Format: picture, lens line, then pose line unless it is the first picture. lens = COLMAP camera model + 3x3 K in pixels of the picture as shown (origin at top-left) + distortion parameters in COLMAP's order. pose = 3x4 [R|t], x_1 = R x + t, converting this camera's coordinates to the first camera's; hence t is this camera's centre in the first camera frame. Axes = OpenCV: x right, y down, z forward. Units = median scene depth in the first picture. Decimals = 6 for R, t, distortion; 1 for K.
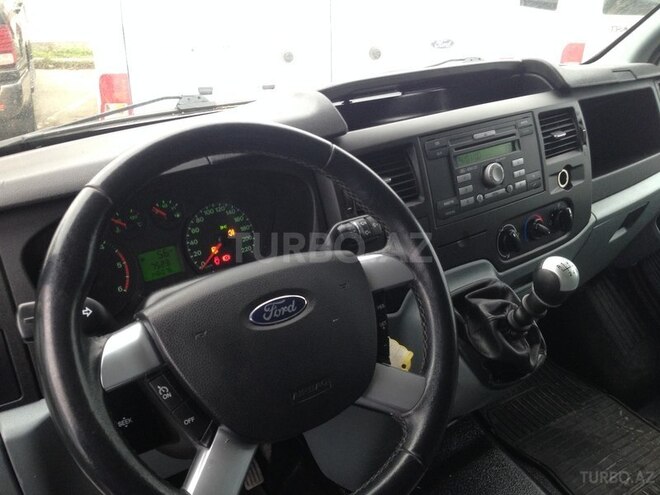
lens RADIAL K [[608.6, 0, 330.0], [0, 608.6, 247.5], [0, 0, 1]] dist [0.086191, 0.002793]
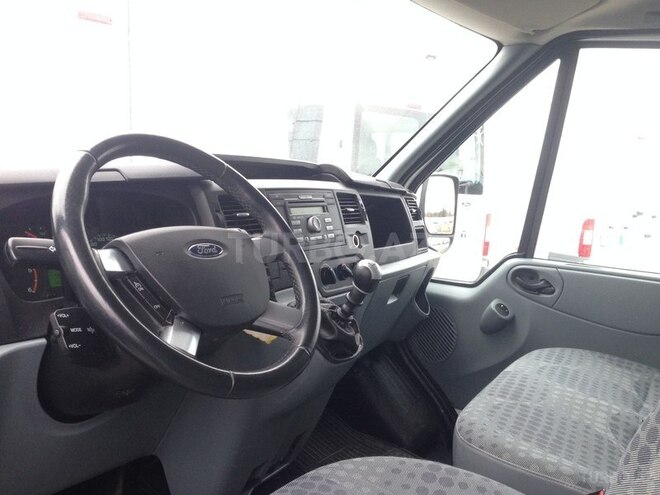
lens RADIAL K [[608.6, 0, 330.0], [0, 608.6, 247.5], [0, 0, 1]] dist [0.086191, 0.002793]
pose [[0.932793, 0.007512, 0.360333, -0.213460], [0.096583, 0.958005, -0.269998, 0.331751], [-0.347229, 0.286654, 0.892895, -0.253043]]
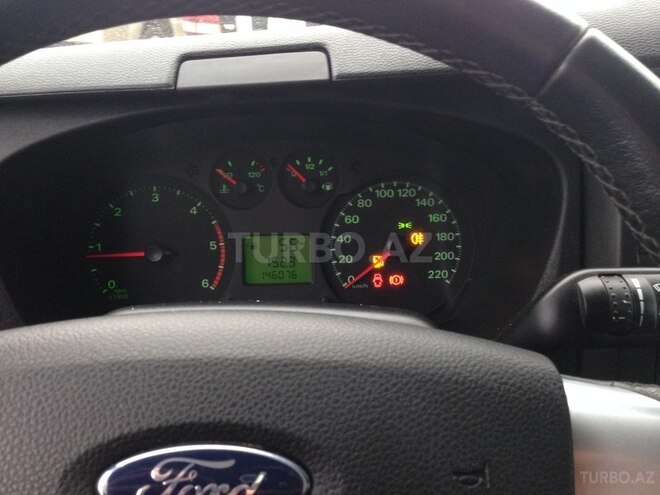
lens RADIAL K [[608.6, 0, 330.0], [0, 608.6, 247.5], [0, 0, 1]] dist [0.086191, 0.002793]
pose [[0.814891, 0.237334, -0.528796, 0.069578], [-0.239219, 0.968711, 0.066133, -0.034436], [0.527946, 0.072607, 0.846168, 0.495178]]
